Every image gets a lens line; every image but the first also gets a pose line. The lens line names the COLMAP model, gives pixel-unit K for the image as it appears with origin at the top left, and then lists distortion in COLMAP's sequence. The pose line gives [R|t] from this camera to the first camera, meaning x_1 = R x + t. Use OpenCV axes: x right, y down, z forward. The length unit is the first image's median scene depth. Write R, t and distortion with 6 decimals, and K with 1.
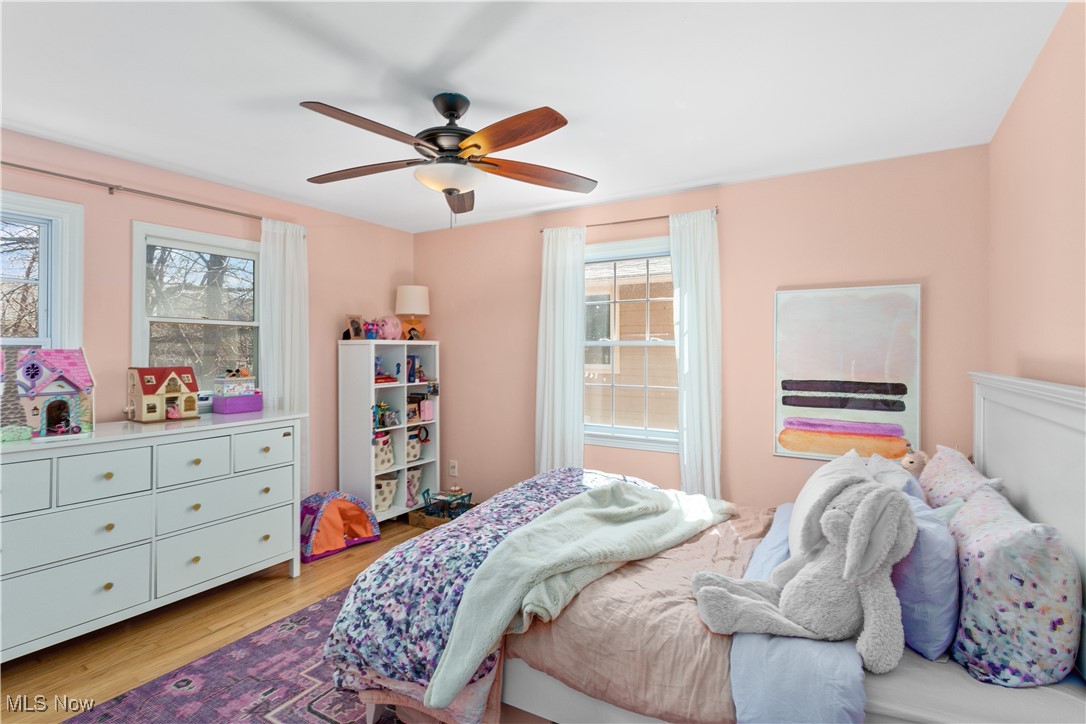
lens RADIAL K [[519.3, 0, 533.0], [0, 519.3, 365.6], [0, 0, 1]] dist [0.001609, 0.000572]
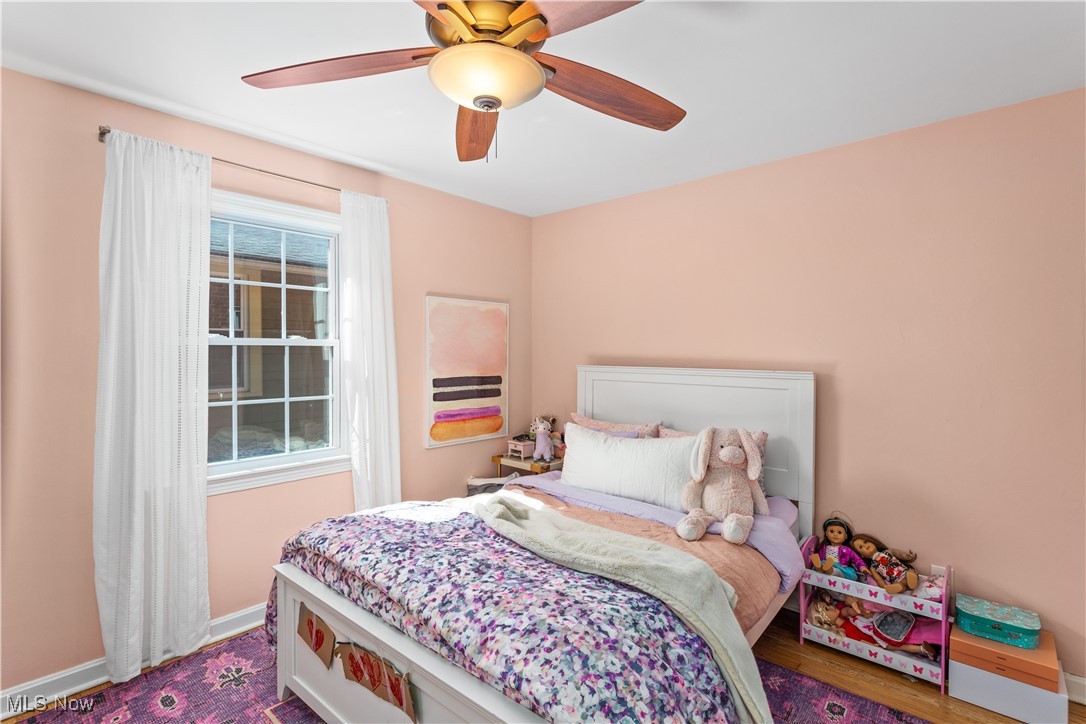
lens RADIAL K [[519.3, 0, 533.0], [0, 519.3, 365.6], [0, 0, 1]] dist [0.001609, 0.000572]
pose [[0.187266, -0.028529, 0.981895, -0.747429], [0.023650, 0.999419, 0.024528, -0.028948], [-0.982024, 0.018628, 0.187832, 0.802864]]
